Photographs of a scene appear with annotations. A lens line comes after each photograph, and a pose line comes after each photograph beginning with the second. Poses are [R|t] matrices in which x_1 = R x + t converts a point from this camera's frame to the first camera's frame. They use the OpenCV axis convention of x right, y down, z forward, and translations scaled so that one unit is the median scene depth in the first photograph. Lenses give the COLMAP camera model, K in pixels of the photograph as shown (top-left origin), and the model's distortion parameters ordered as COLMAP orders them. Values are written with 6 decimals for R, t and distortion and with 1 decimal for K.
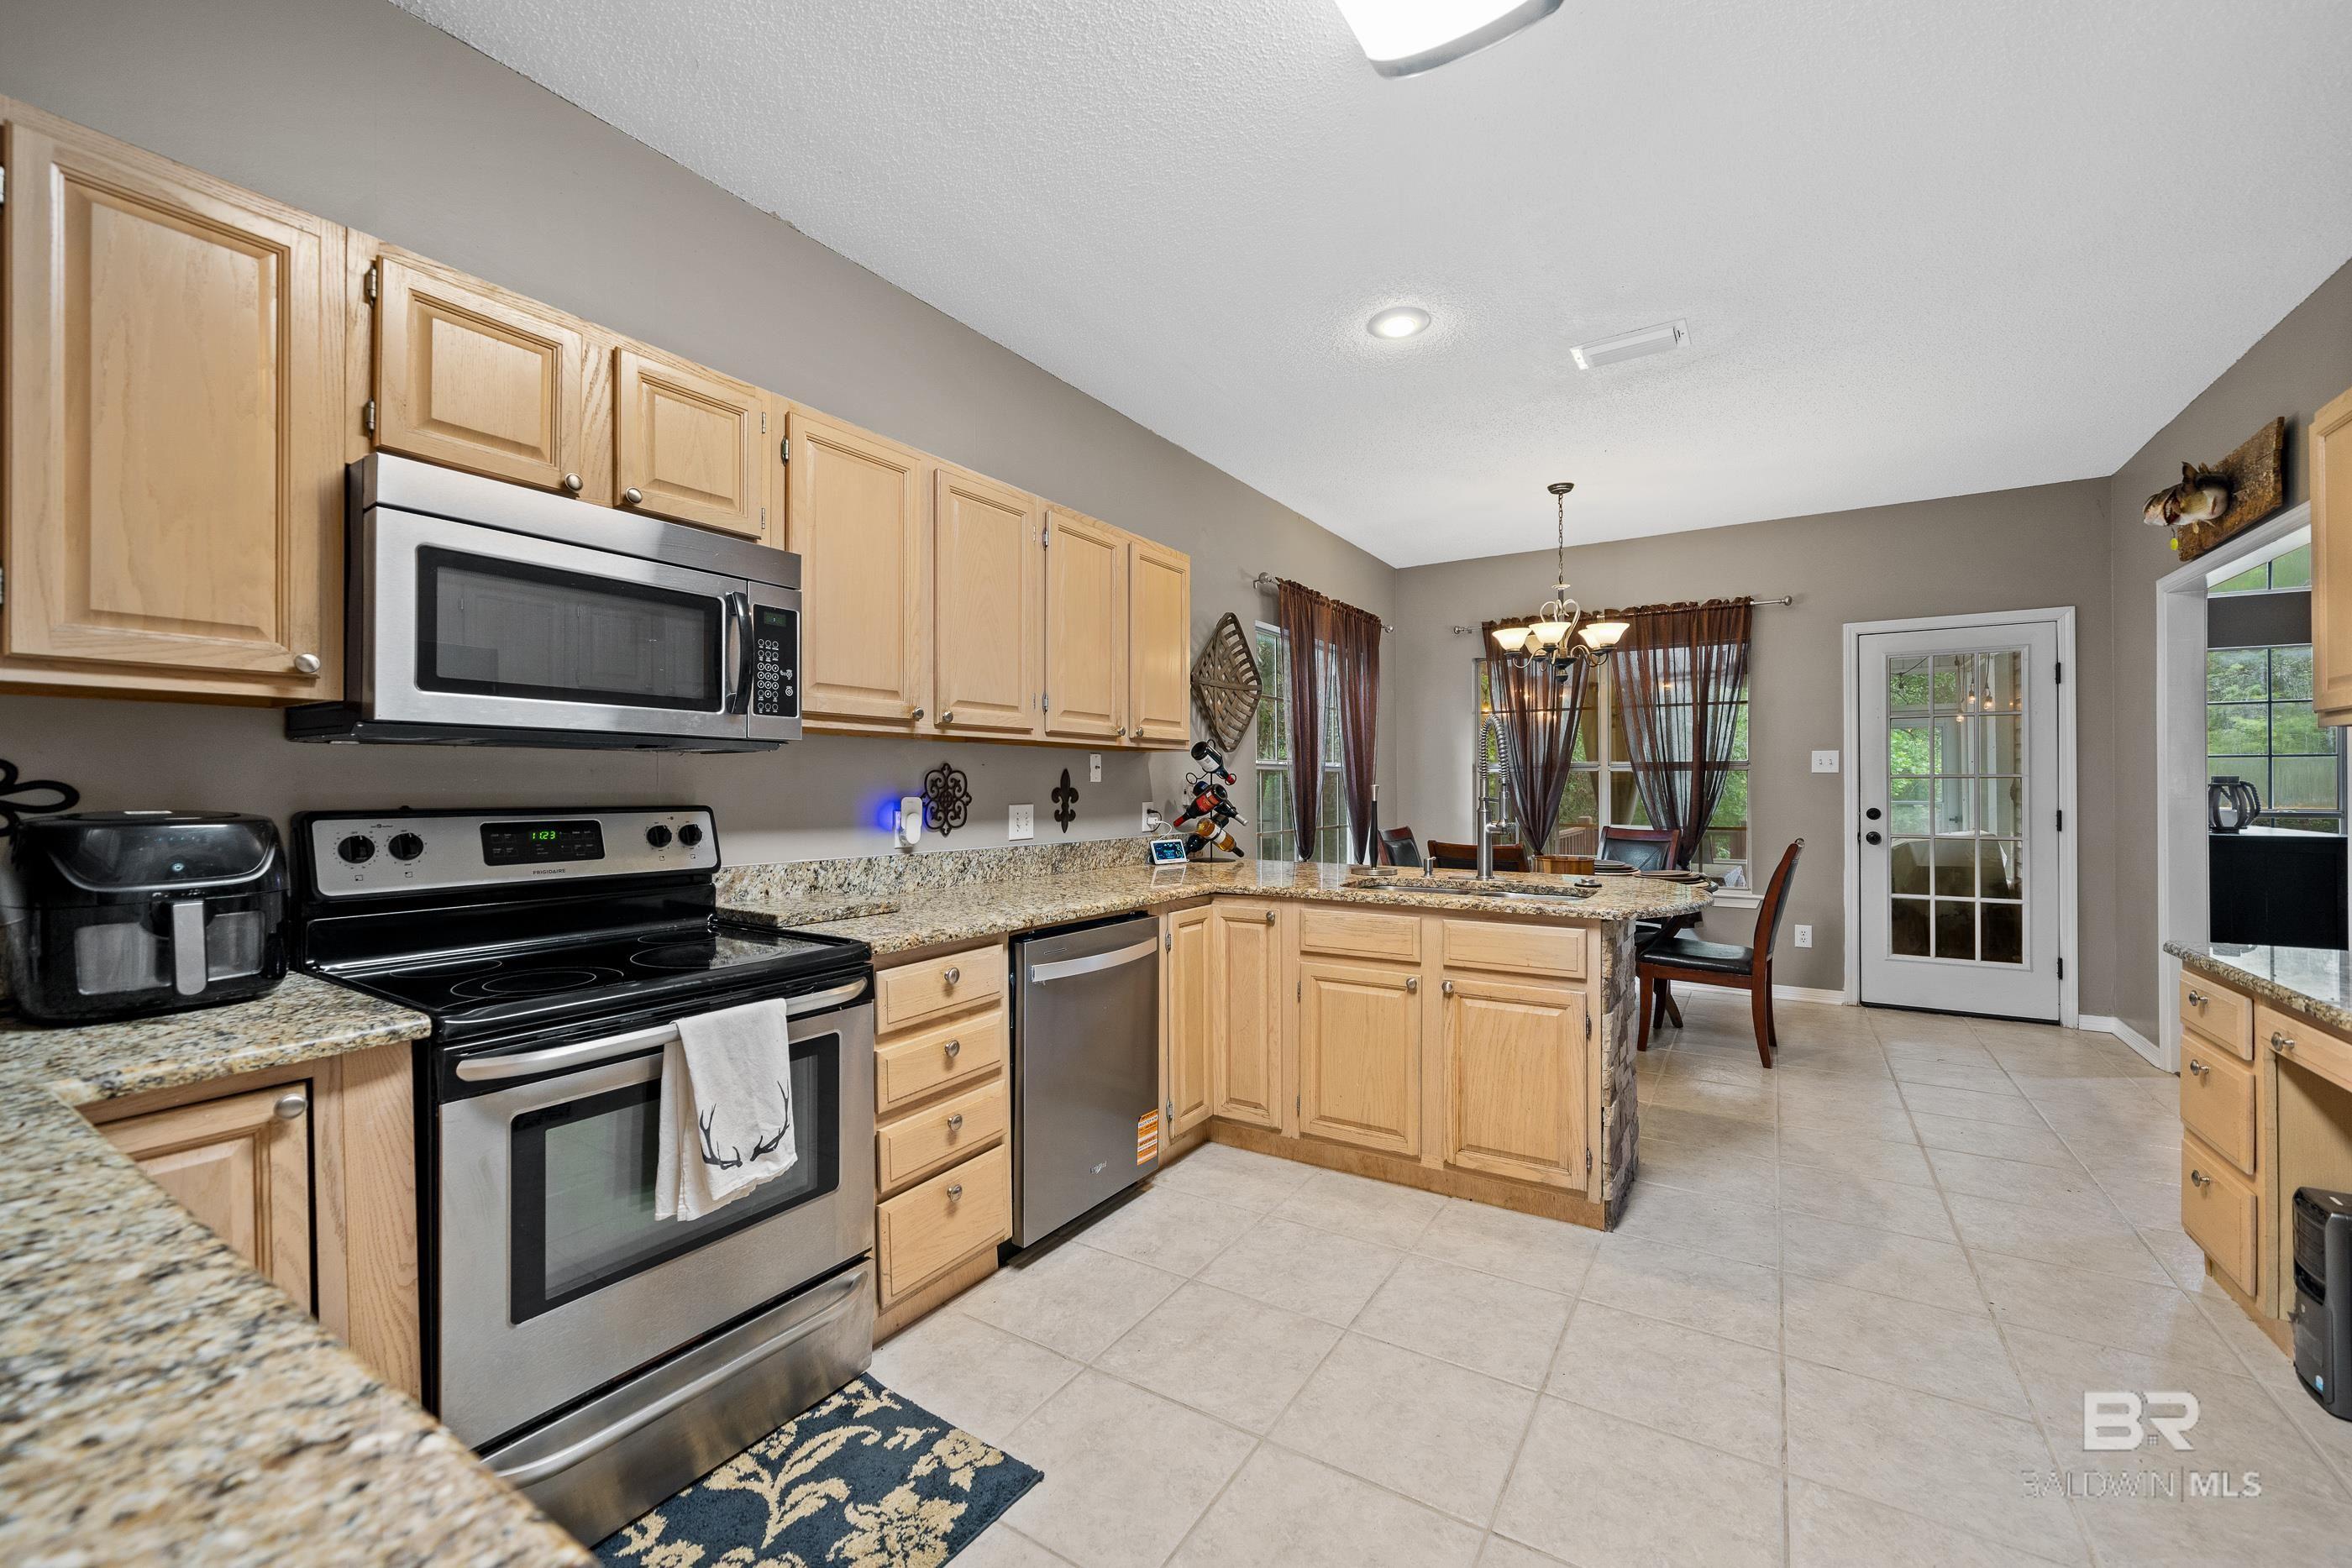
lens RADIAL K [[946.3, 0, 1174.0], [0, 946.3, 781.1], [0, 0, 1]] dist [-0.002247, 0.000085]
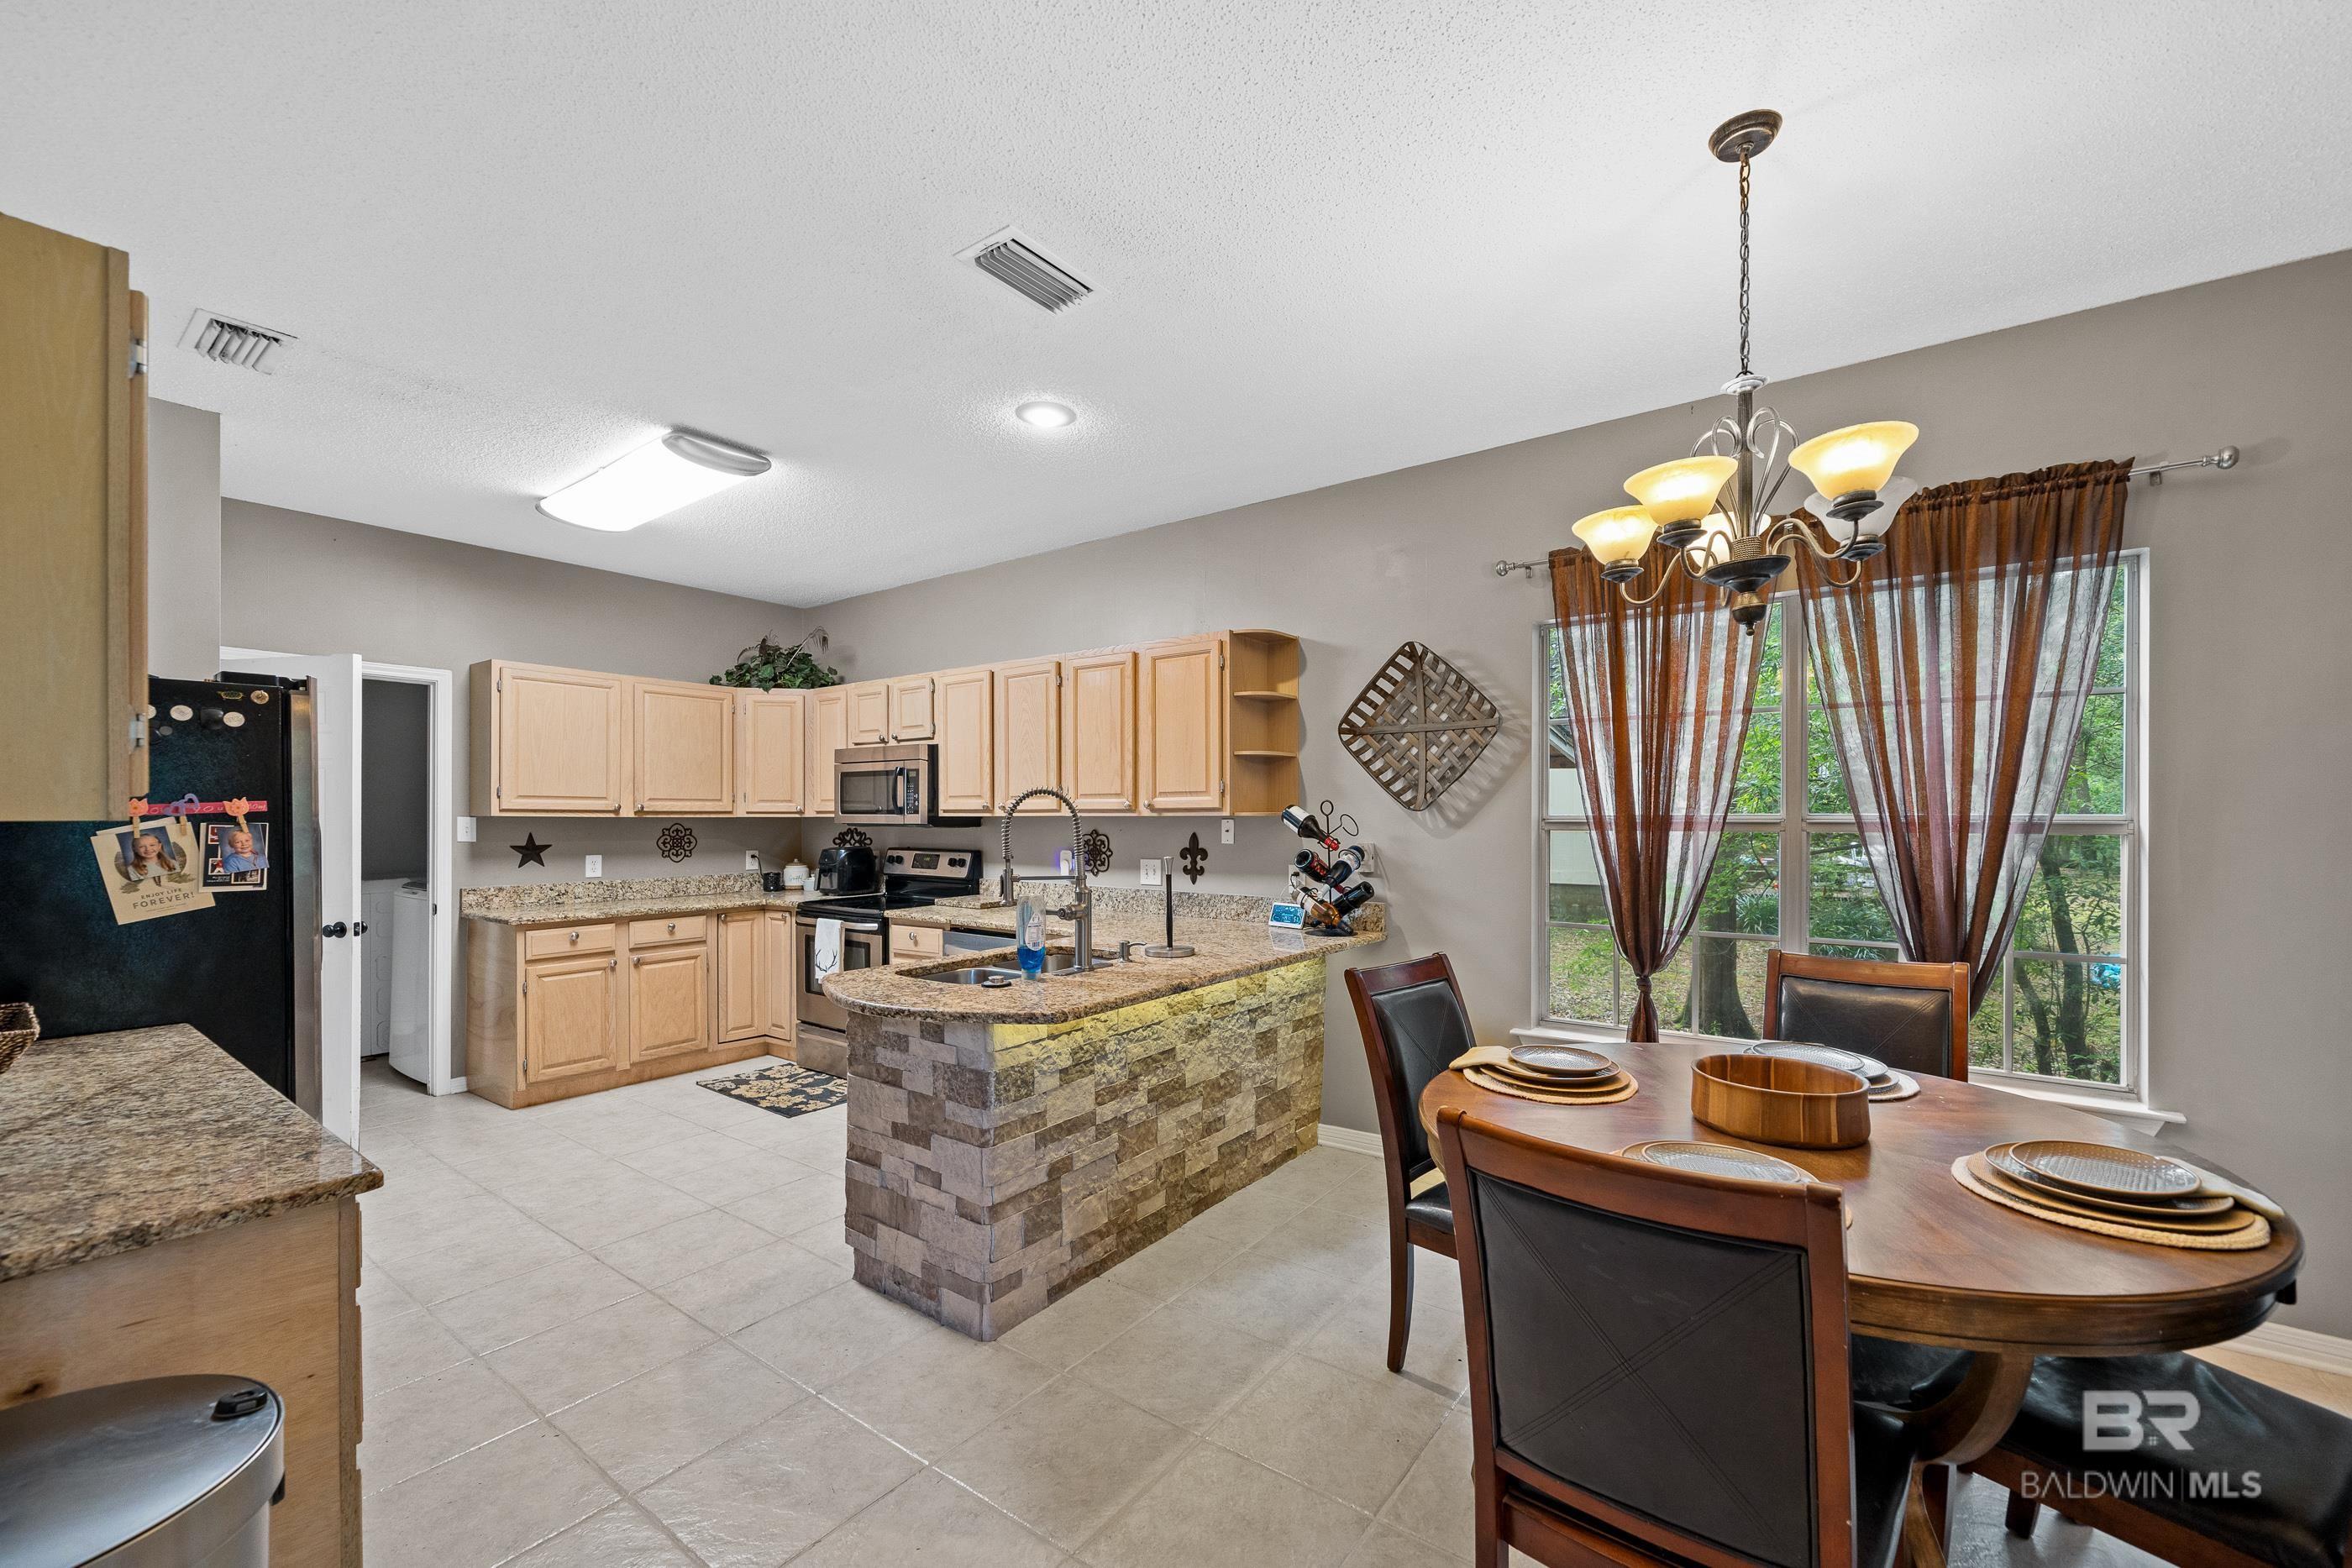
lens RADIAL K [[946.3, 0, 1182.1], [0, 946.3, 800.7], [0, 0, 1]] dist [-0.002247, 0.000085]
pose [[-0.070997, -0.014108, -0.997377, 0.896921], [0.006541, 0.999872, -0.014609, -0.029373], [0.997455, -0.007561, -0.070896, 0.858924]]
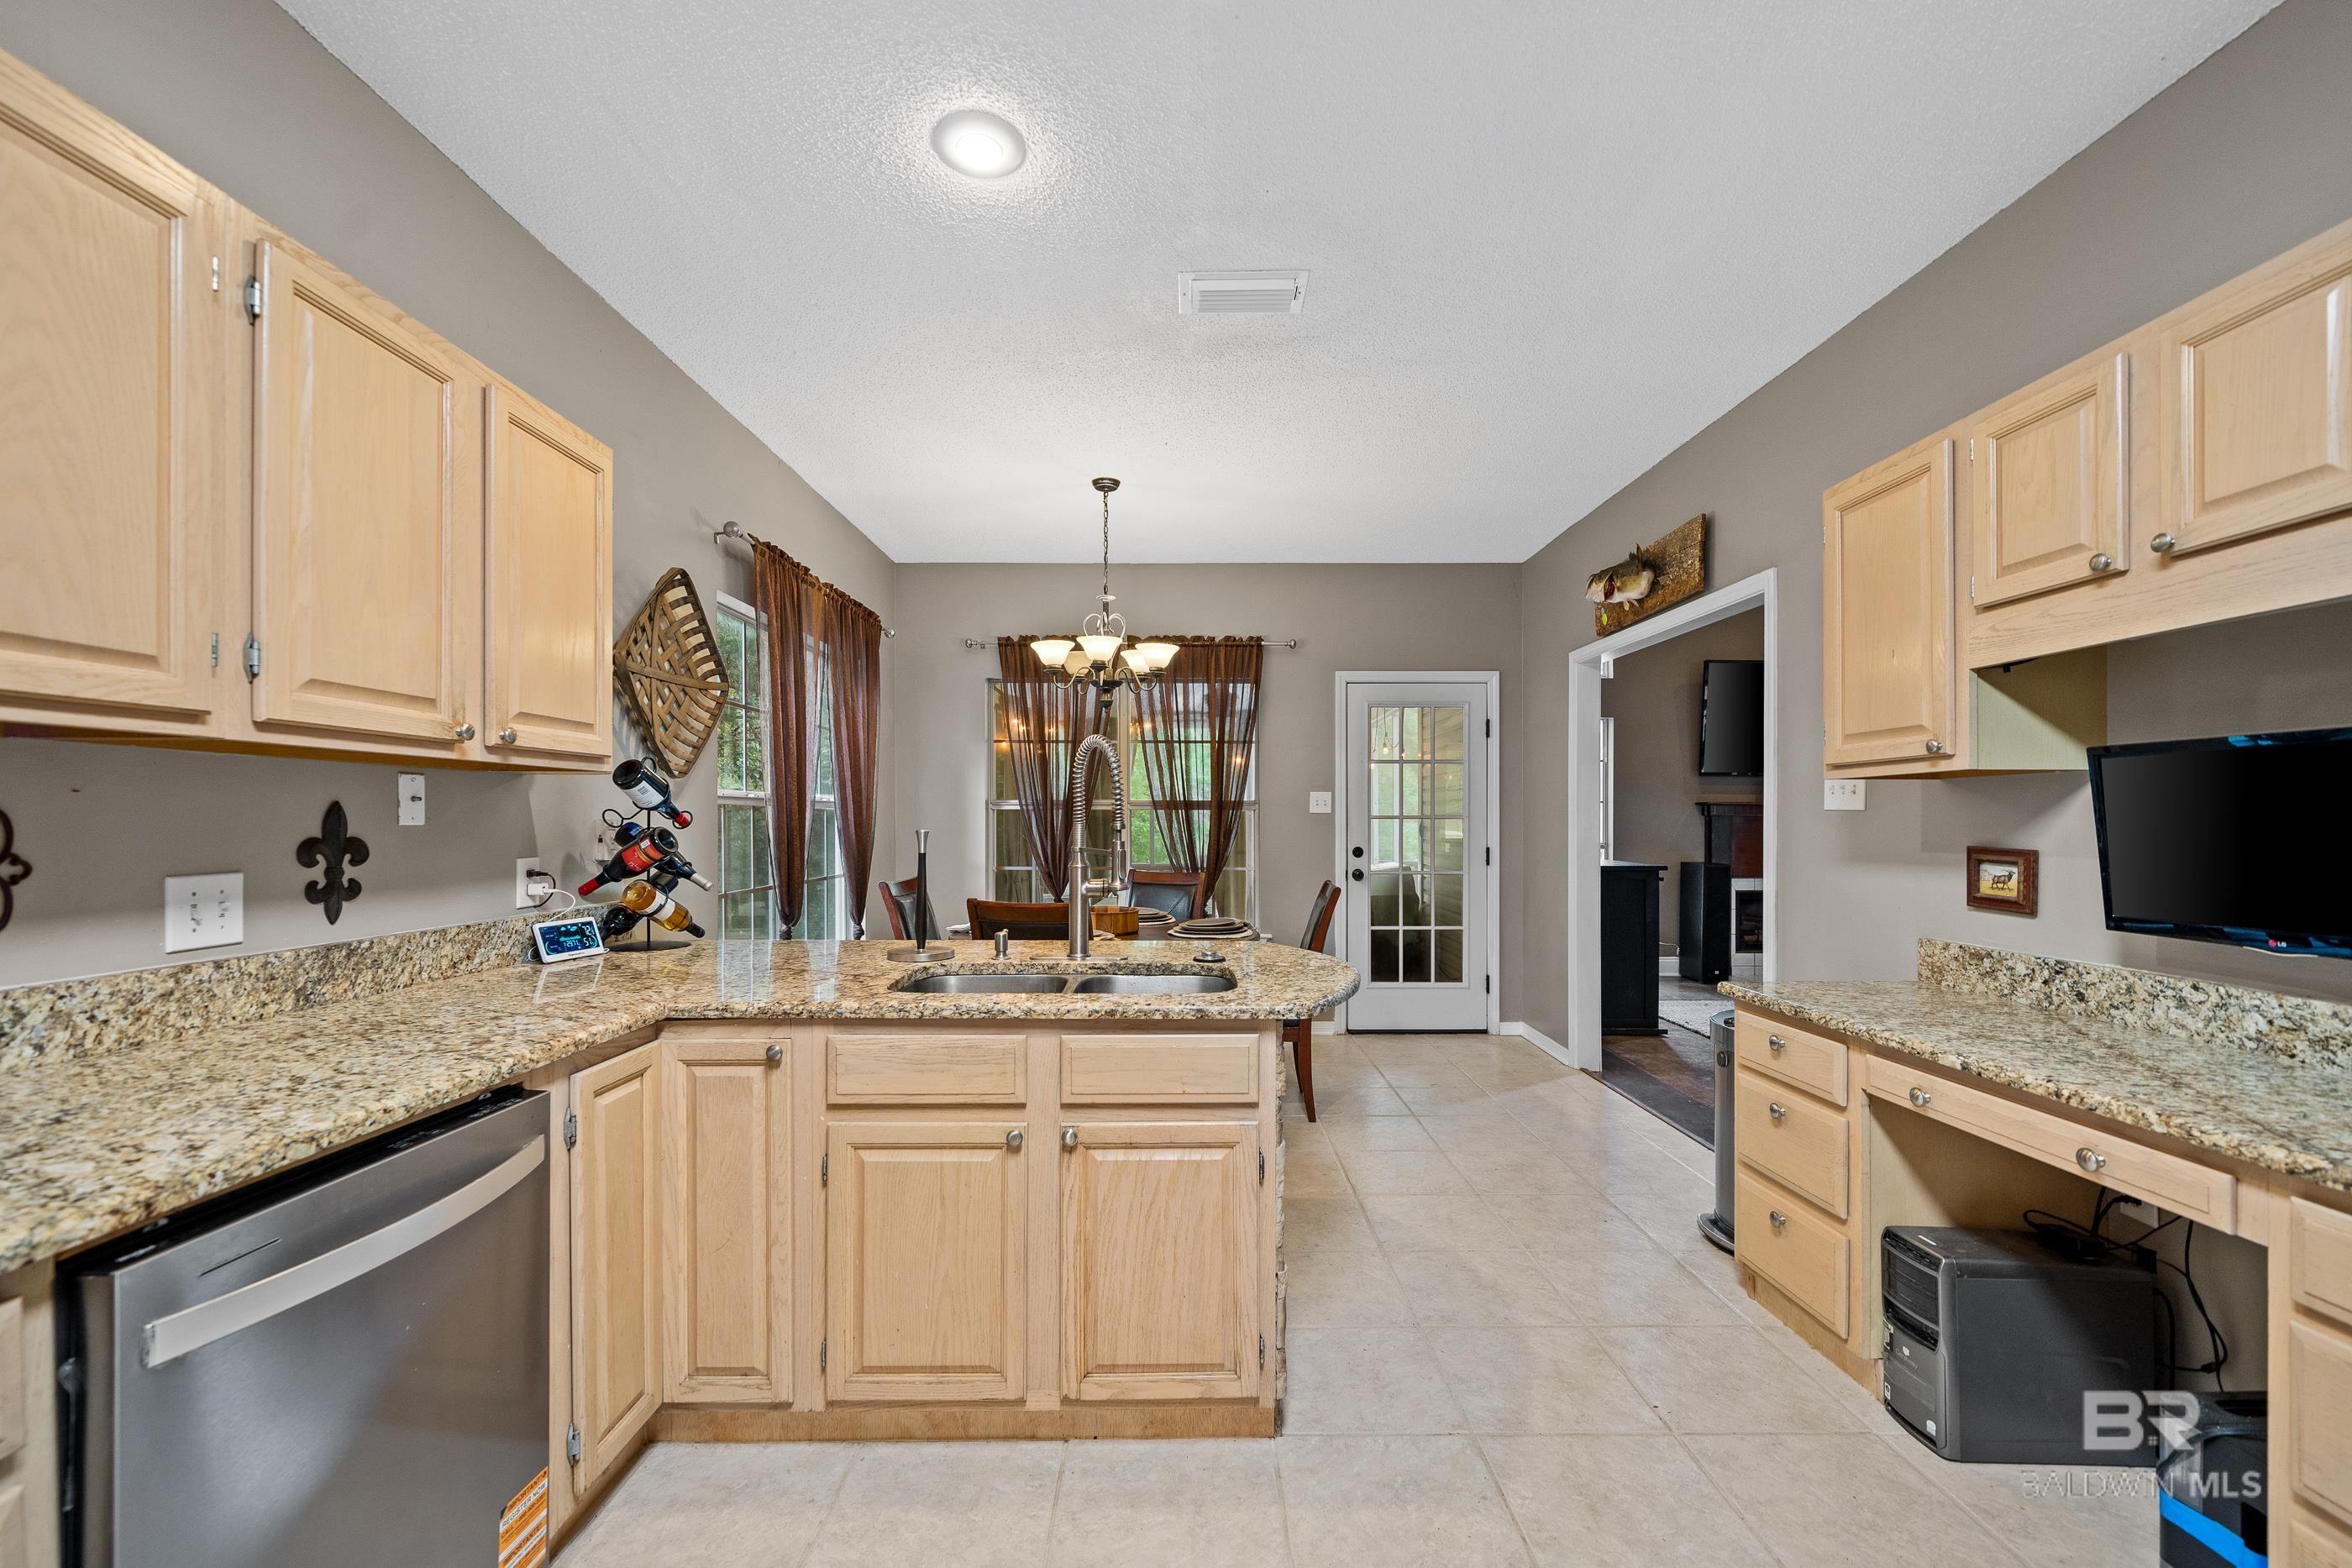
lens RADIAL K [[946.3, 0, 1181.8], [0, 946.3, 822.1], [0, 0, 1]] dist [-0.002247, 0.000085]
pose [[0.841058, 0.000584, 0.540945, -0.003125], [-0.004638, 0.999970, 0.006131, -0.005381], [-0.540926, -0.007665, 0.841035, 0.248358]]
